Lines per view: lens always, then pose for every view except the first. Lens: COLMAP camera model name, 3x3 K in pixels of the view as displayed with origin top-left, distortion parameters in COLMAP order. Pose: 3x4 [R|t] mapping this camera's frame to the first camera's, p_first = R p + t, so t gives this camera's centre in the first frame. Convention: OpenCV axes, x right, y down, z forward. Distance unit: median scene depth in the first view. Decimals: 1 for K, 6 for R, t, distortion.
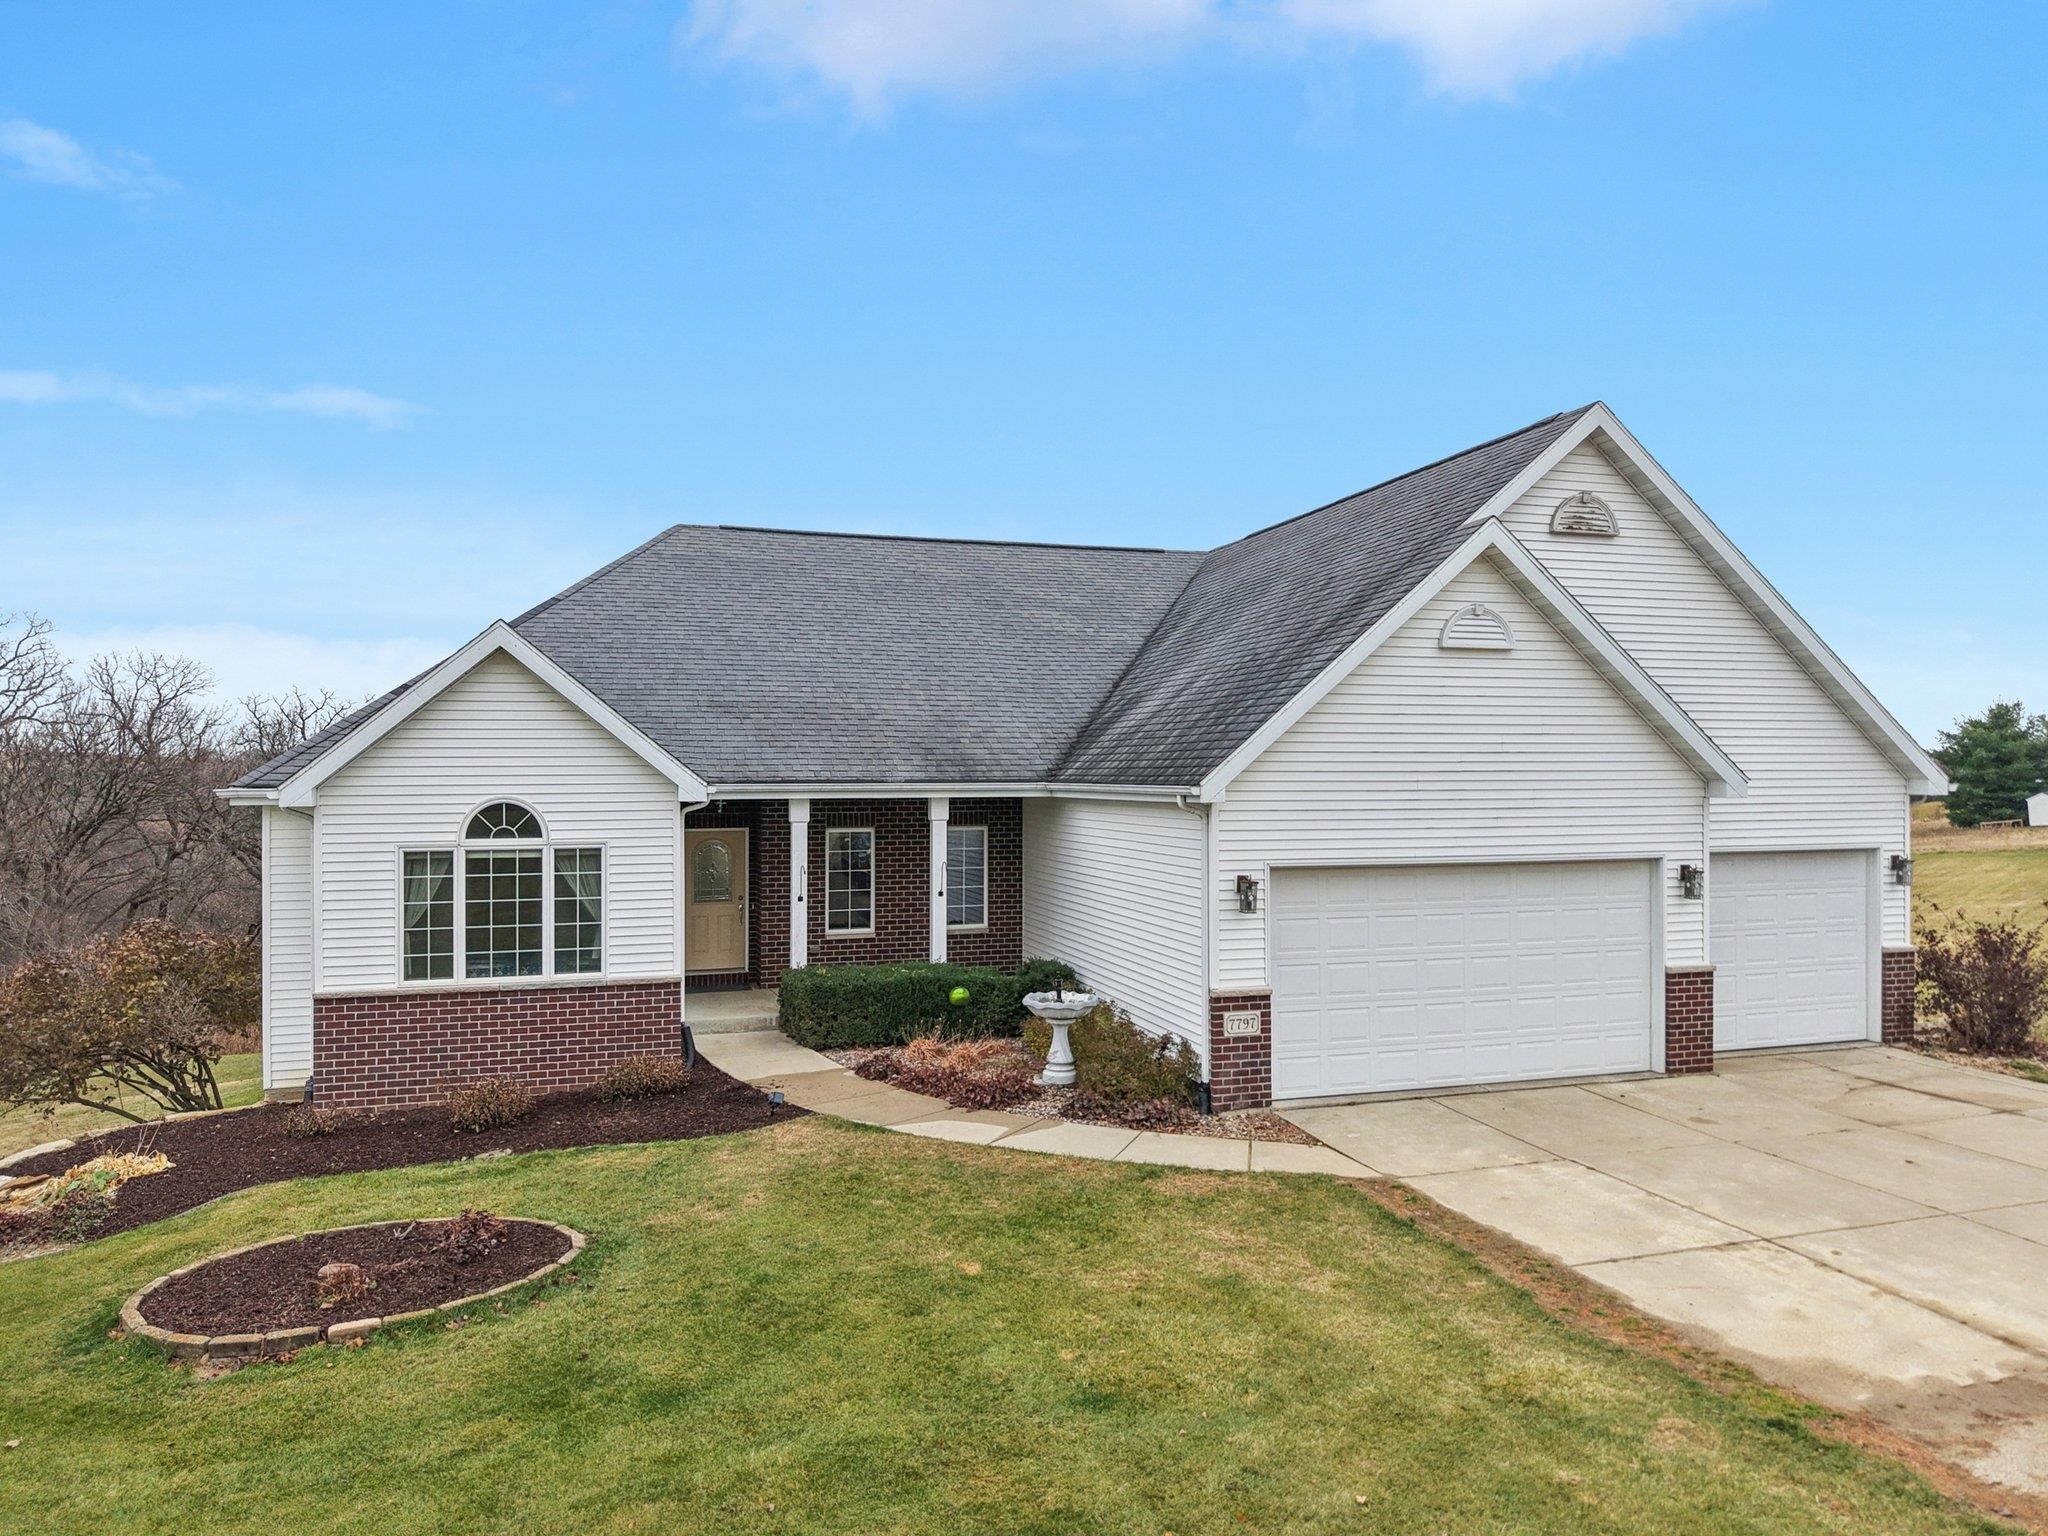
lens RADIAL K [[1379.3, 0, 1021.8], [0, 1379.3, 792.9], [0, 0, 1]] dist [0.014355, -0.019014]
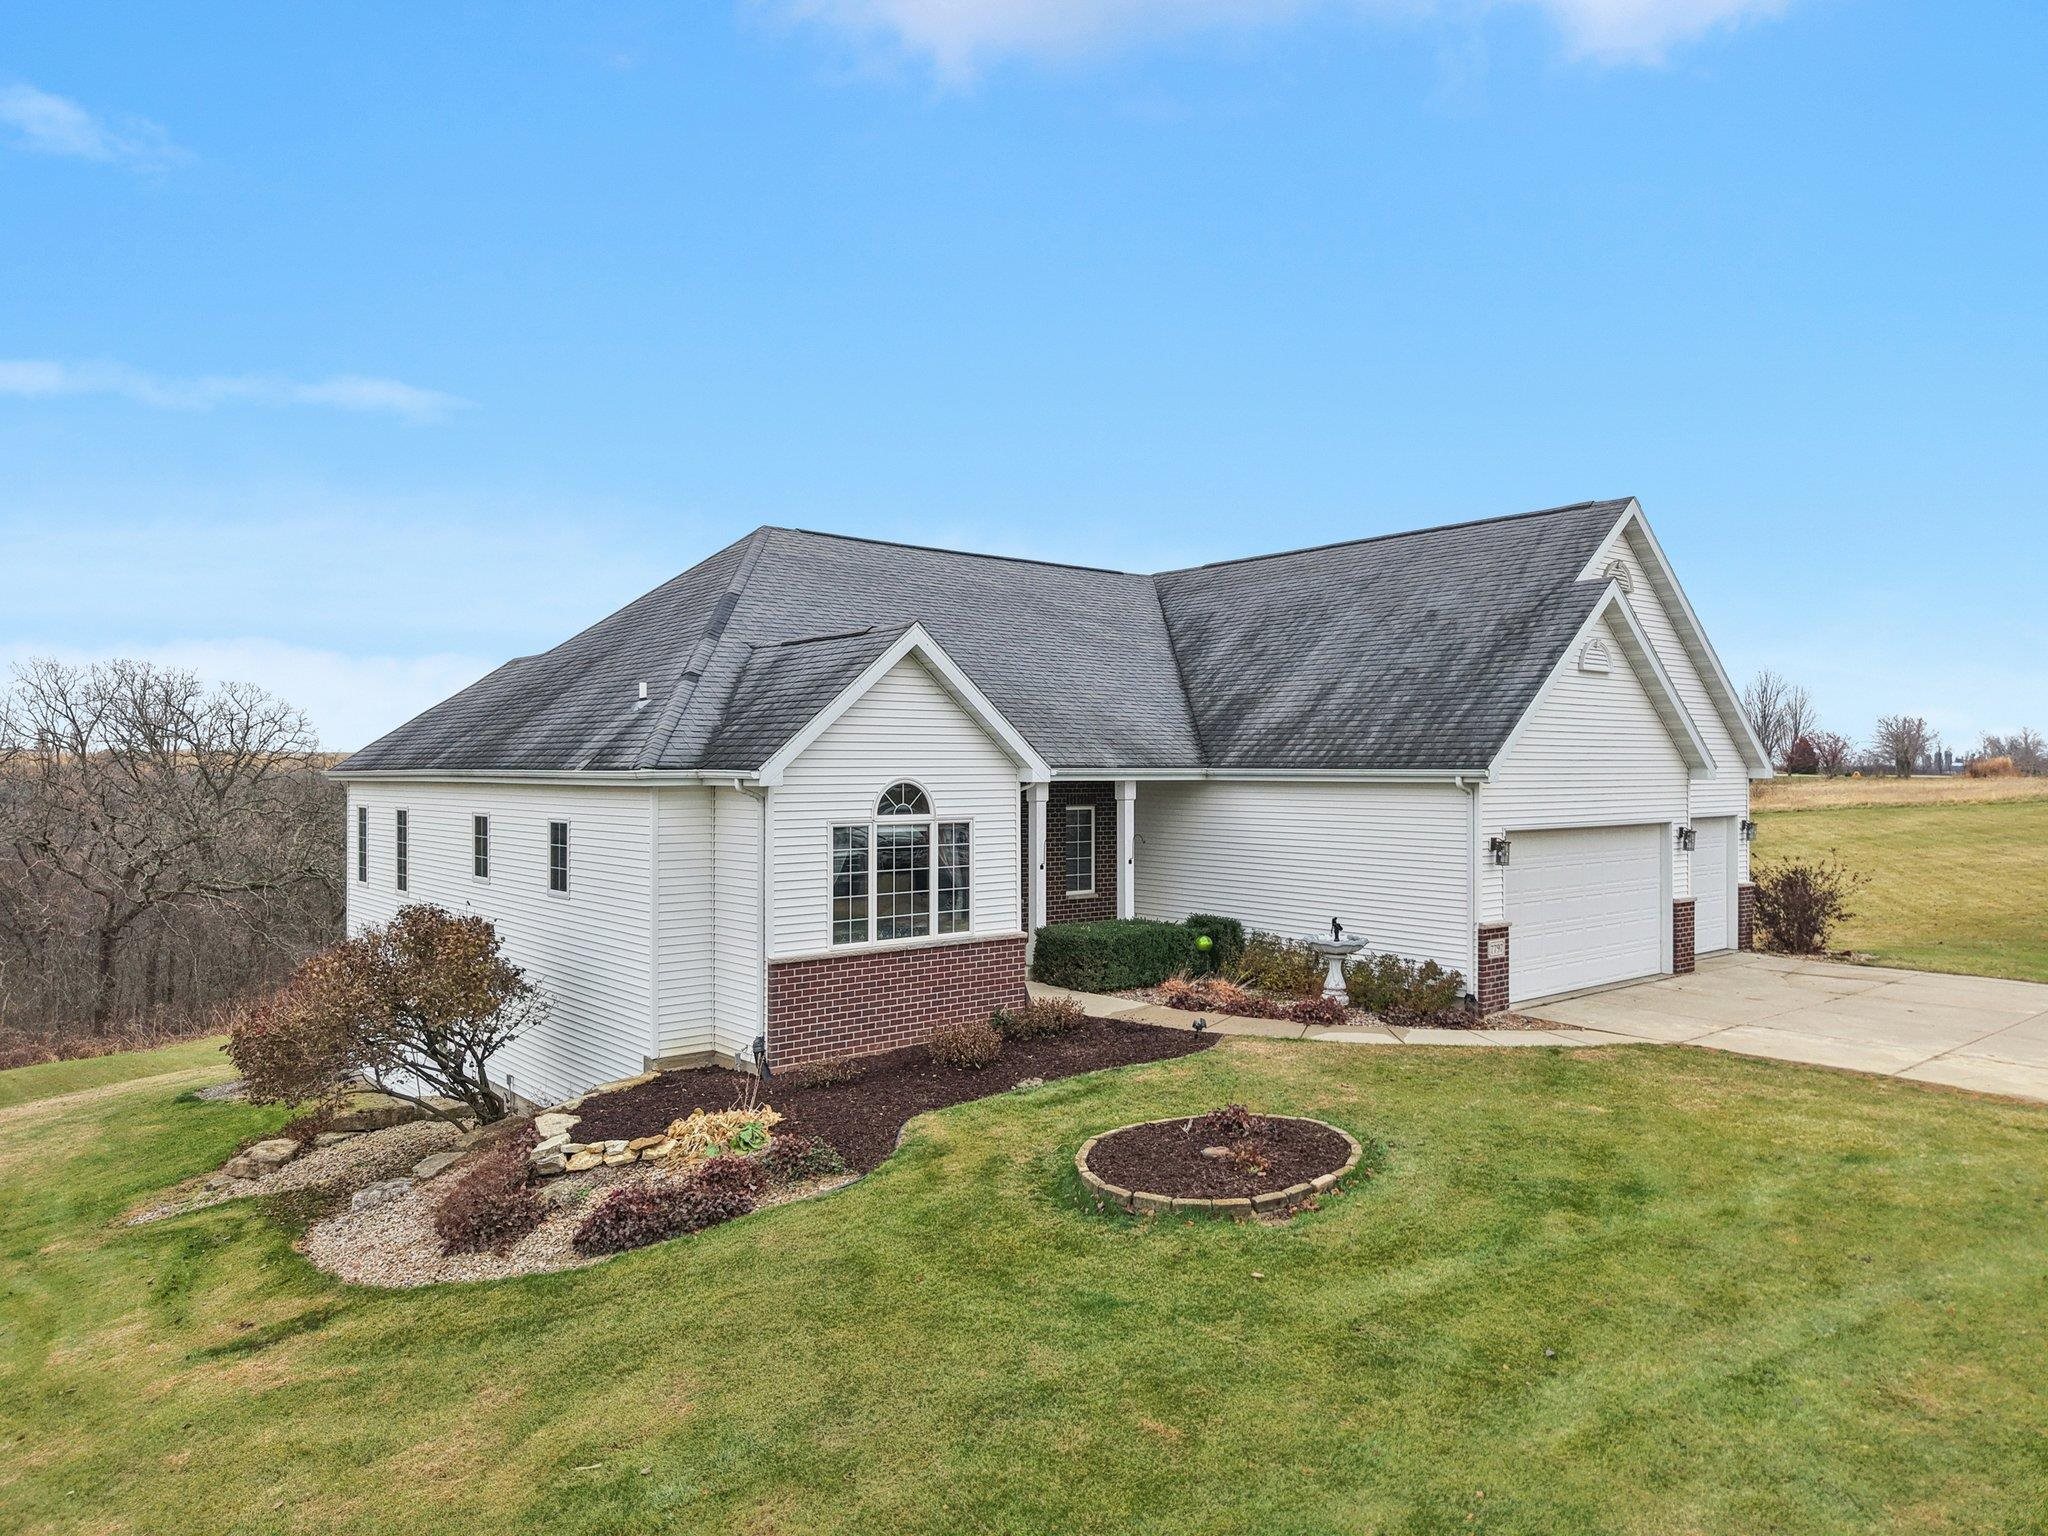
lens RADIAL K [[1379.3, 0, 955.7], [0, 1379.3, 767.8], [0, 0, 1]] dist [0.014355, -0.019014]
pose [[0.931789, 0.004954, 0.362966, -0.748692], [-0.002487, 0.999971, -0.007265, 0.003343], [-0.362992, 0.005867, 0.931774, -0.053968]]
